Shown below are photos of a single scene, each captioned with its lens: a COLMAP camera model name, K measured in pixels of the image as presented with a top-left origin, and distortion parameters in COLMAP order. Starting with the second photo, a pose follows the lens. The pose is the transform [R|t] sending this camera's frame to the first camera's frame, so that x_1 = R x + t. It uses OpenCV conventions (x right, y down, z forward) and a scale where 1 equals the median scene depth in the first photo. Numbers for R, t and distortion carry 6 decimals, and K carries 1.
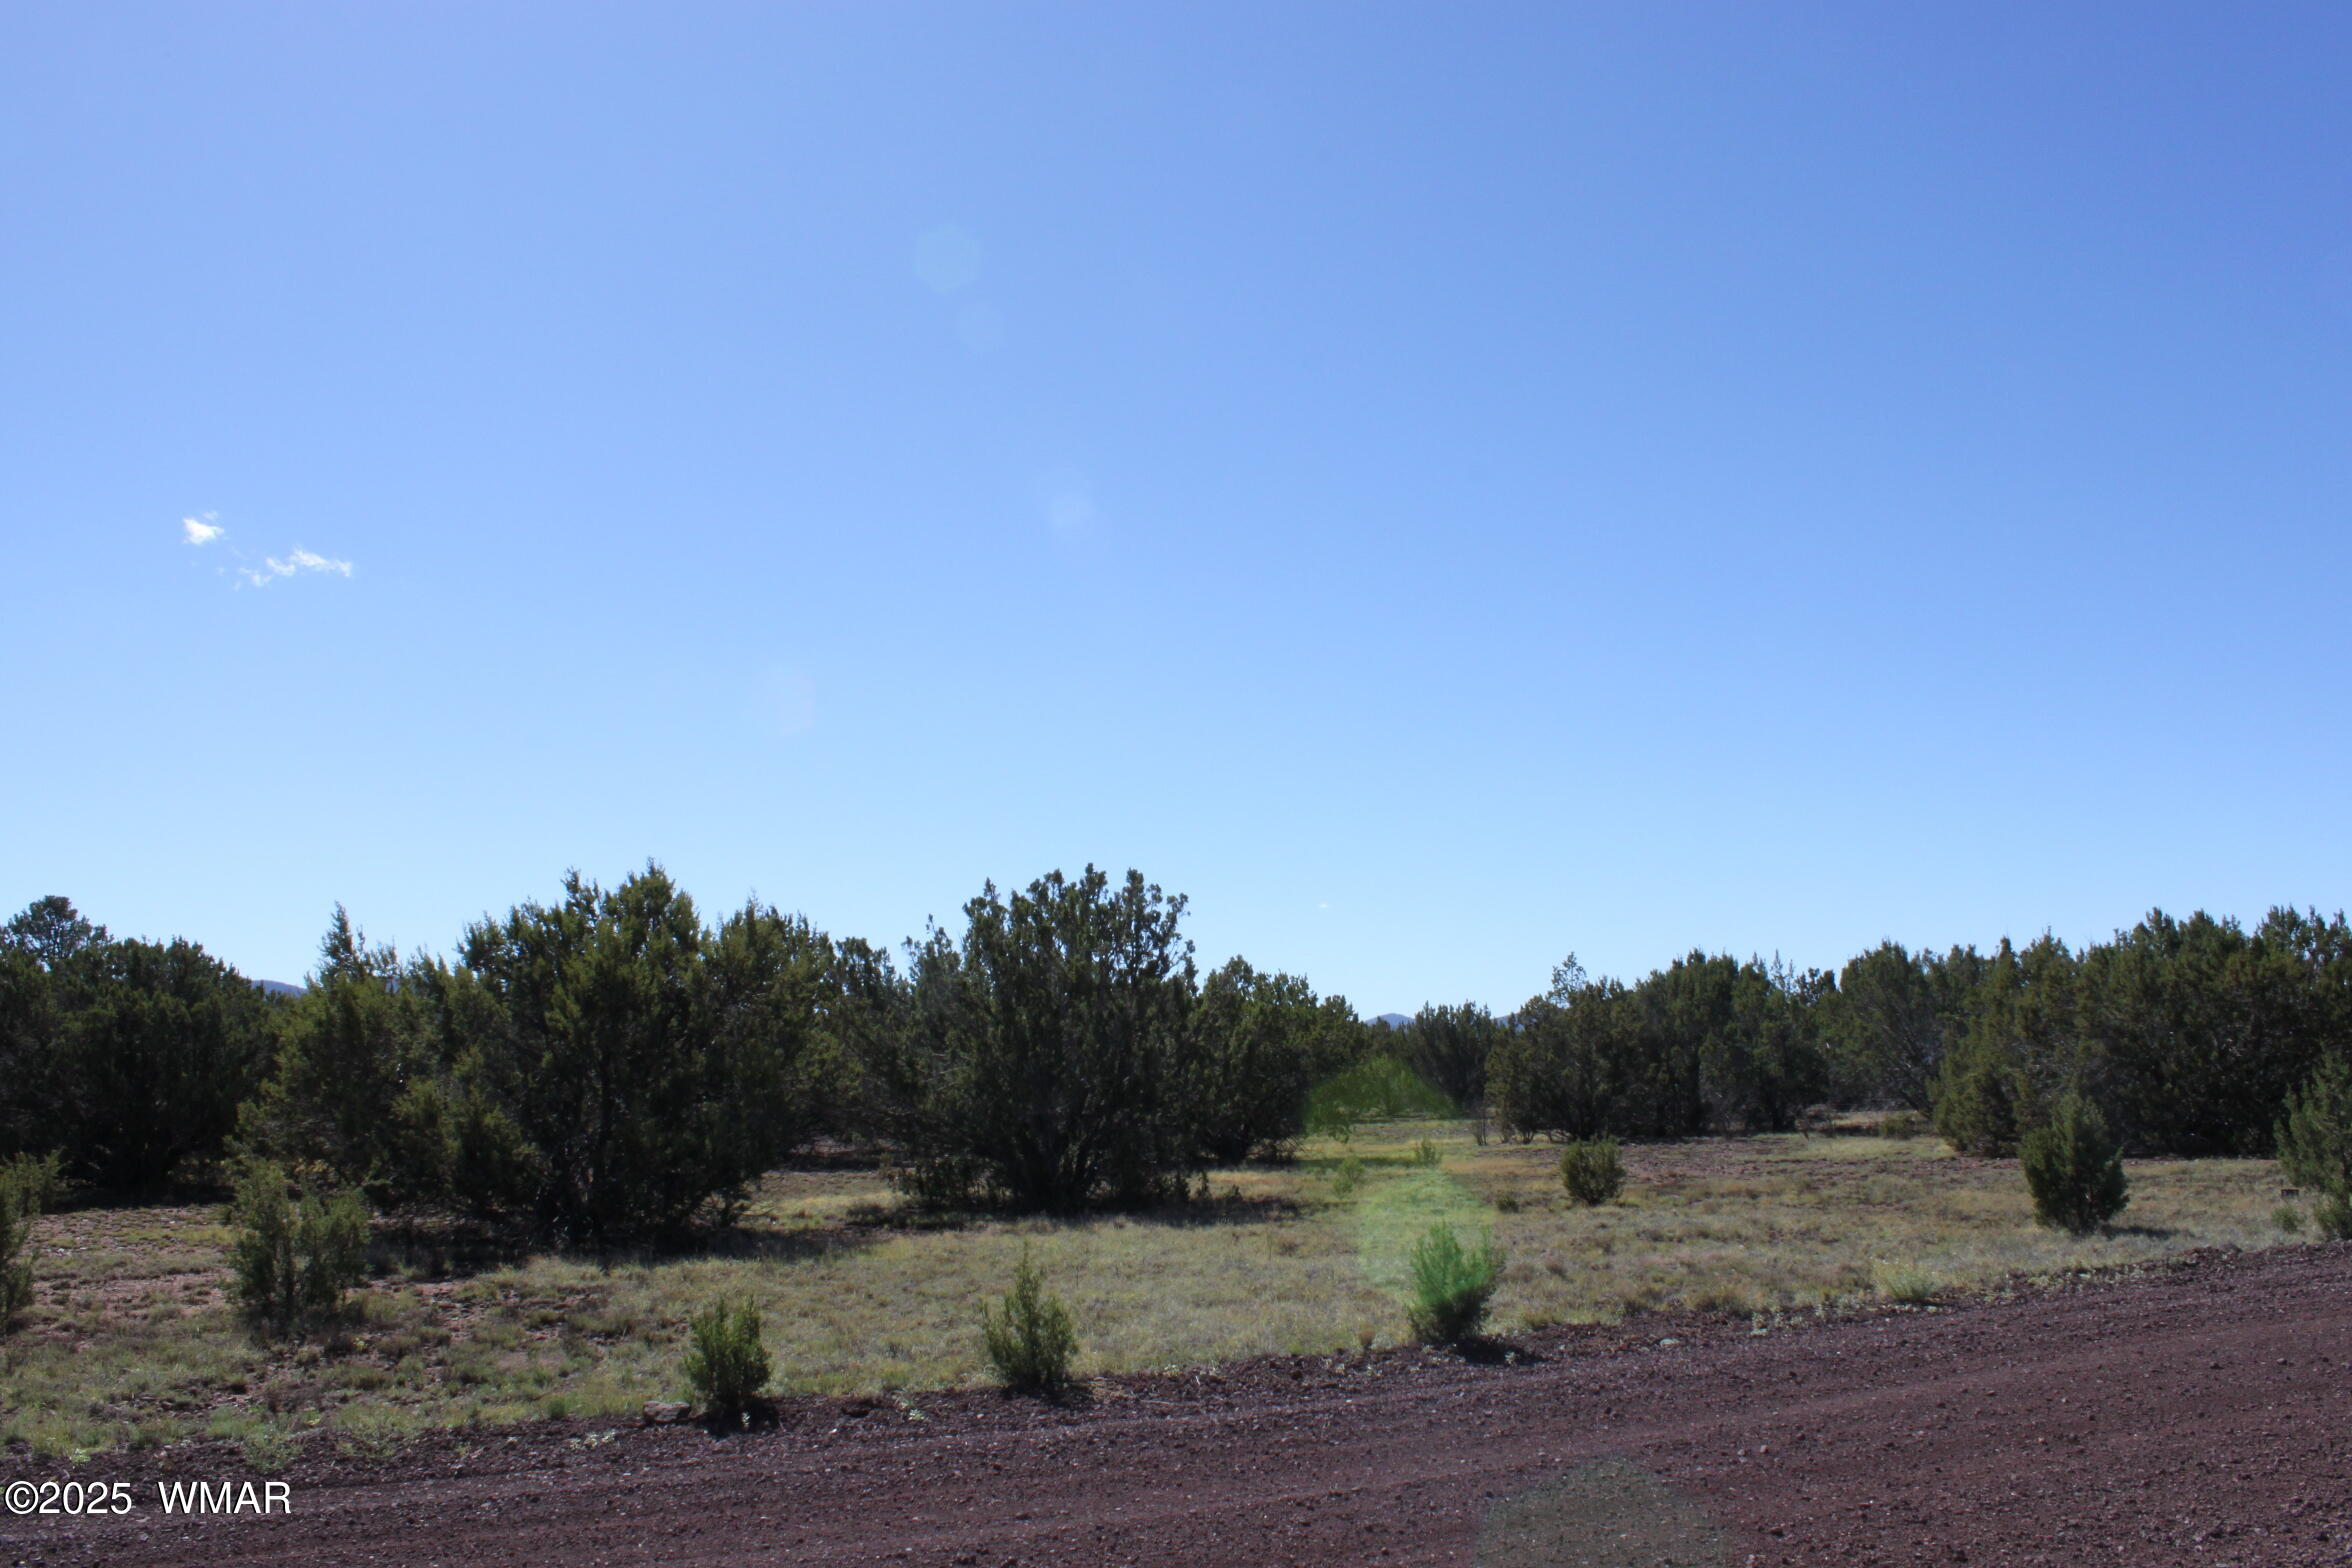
lens RADIAL K [[2033.0, 0, 1176.0], [0, 2033.0, 784.0], [0, 0, 1]] dist [-0.172859, 0.163961]
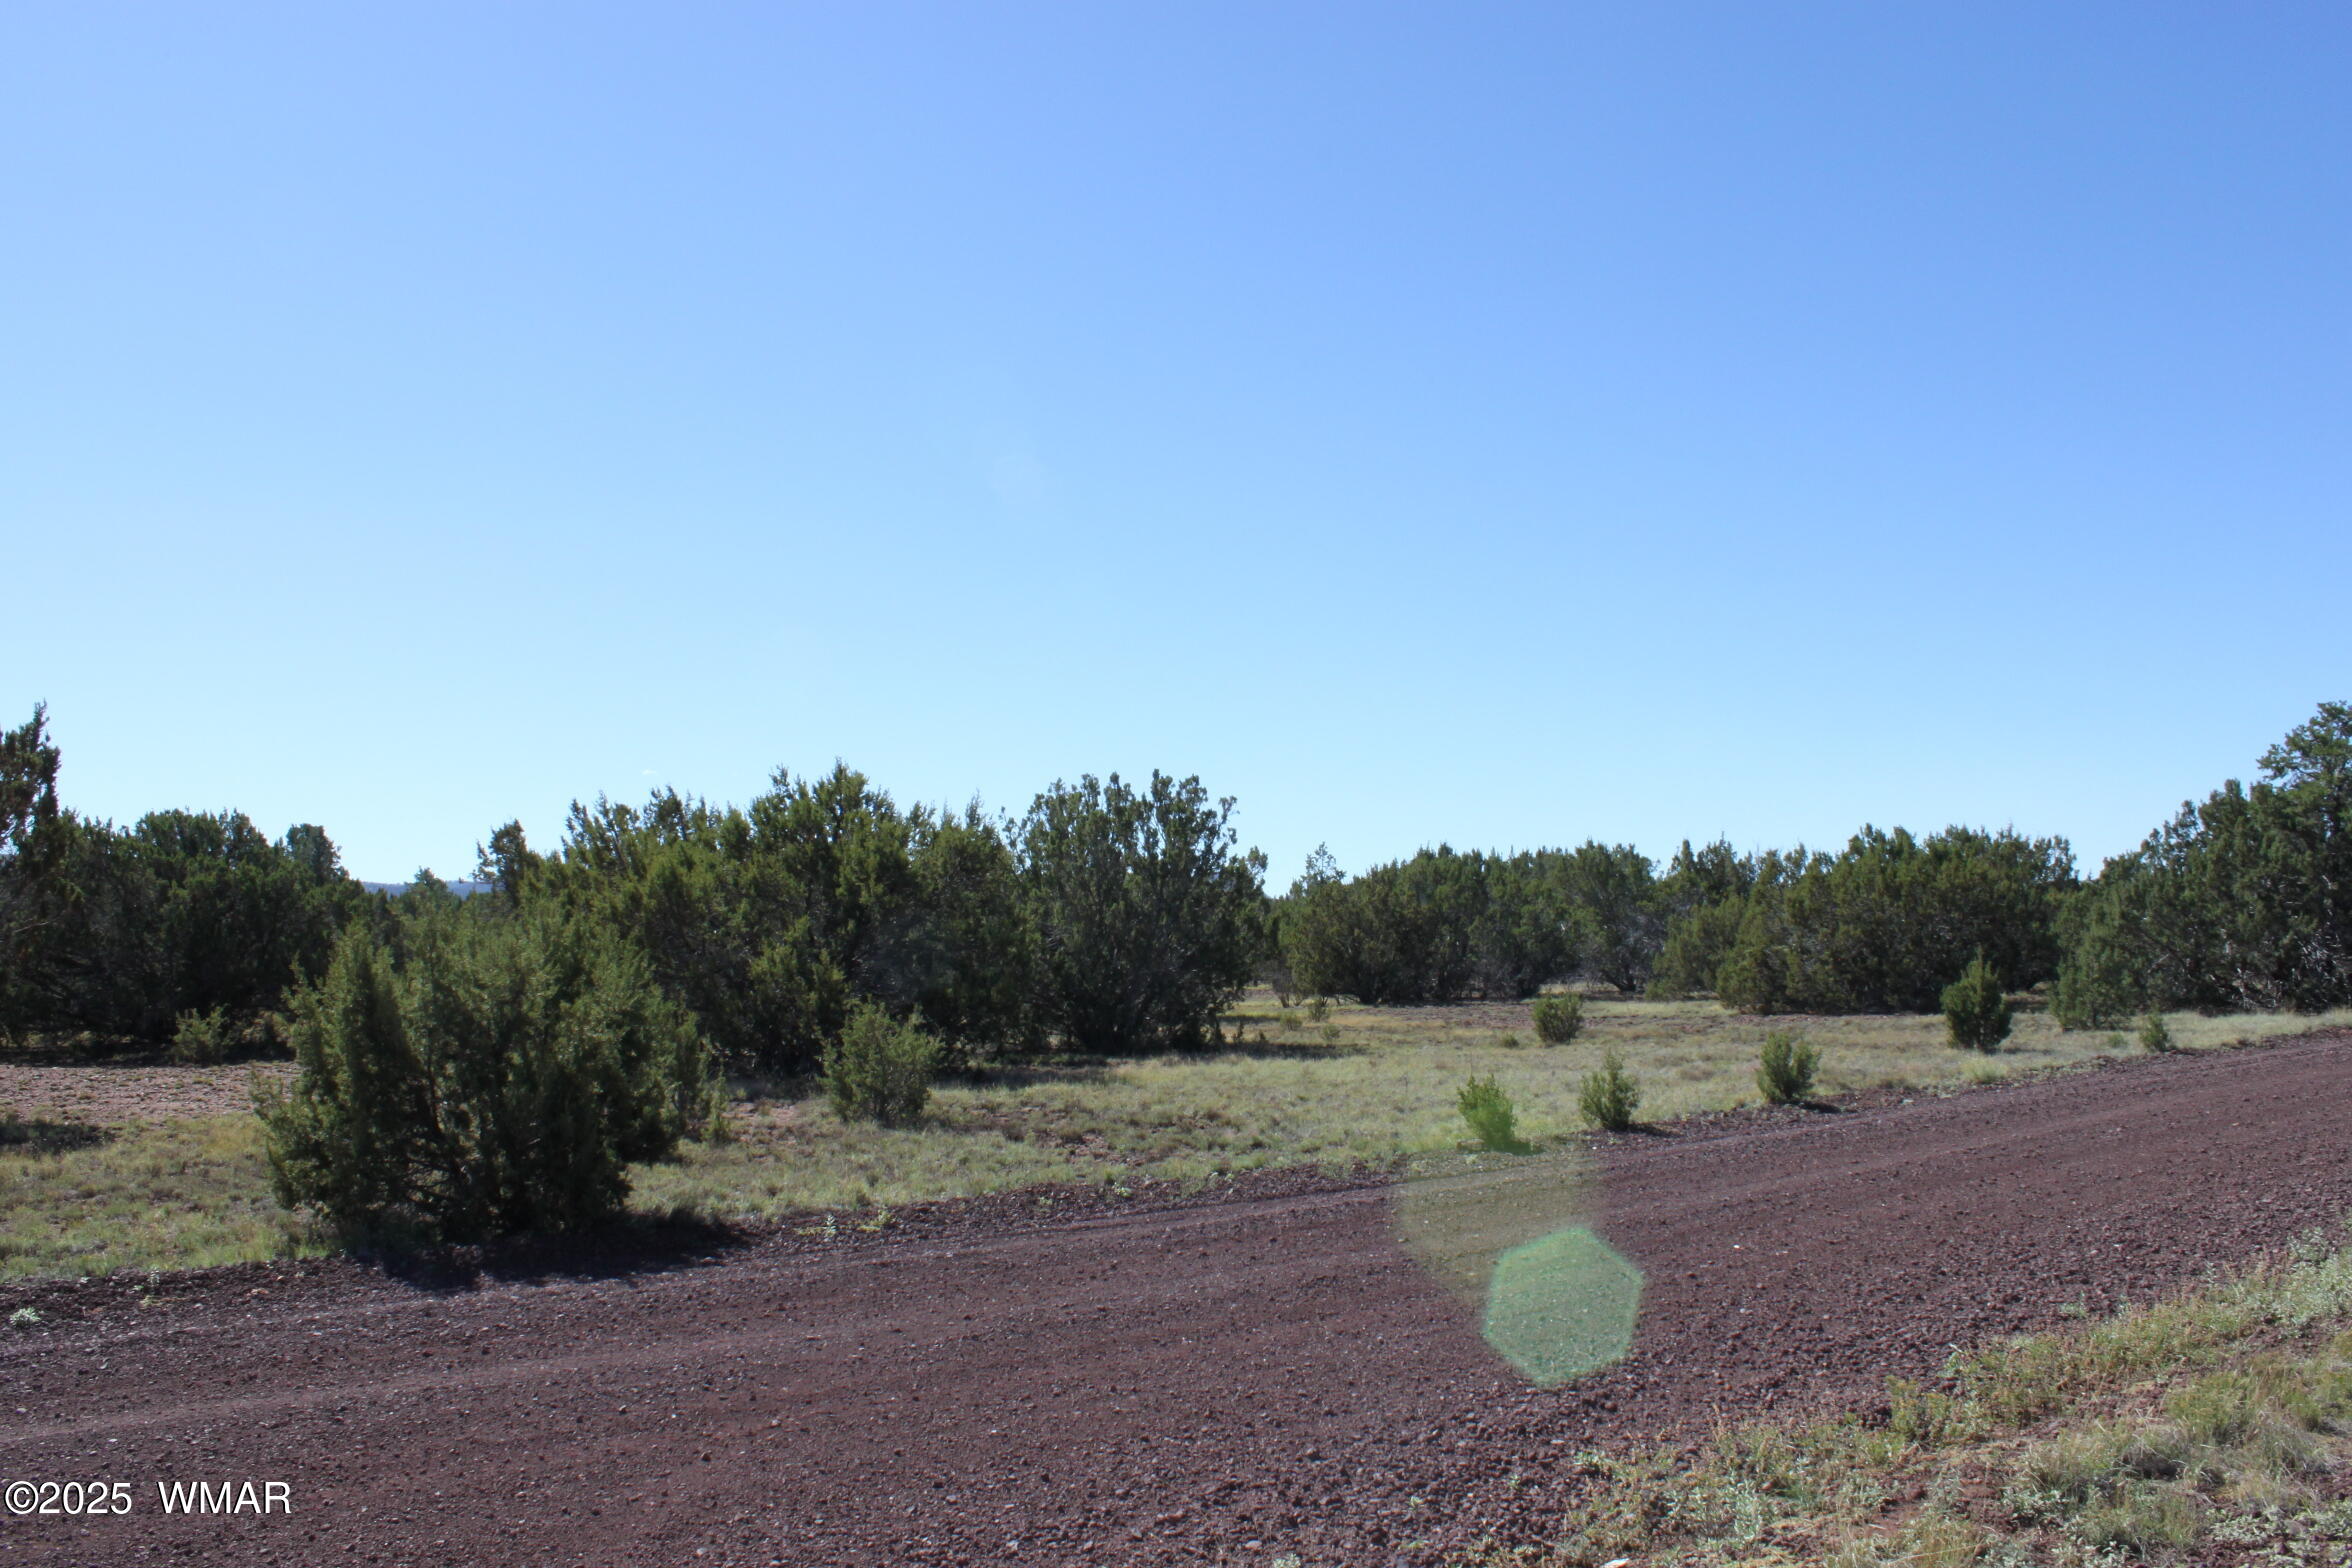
lens RADIAL K [[2033.0, 0, 1176.0], [0, 2033.0, 784.0], [0, 0, 1]] dist [-0.172859, 0.163961]
pose [[0.968619, 0.027704, 0.247000, -0.303753], [-0.042760, 0.997526, 0.055801, -0.018915], [-0.244843, -0.064612, 0.967407, -0.170785]]
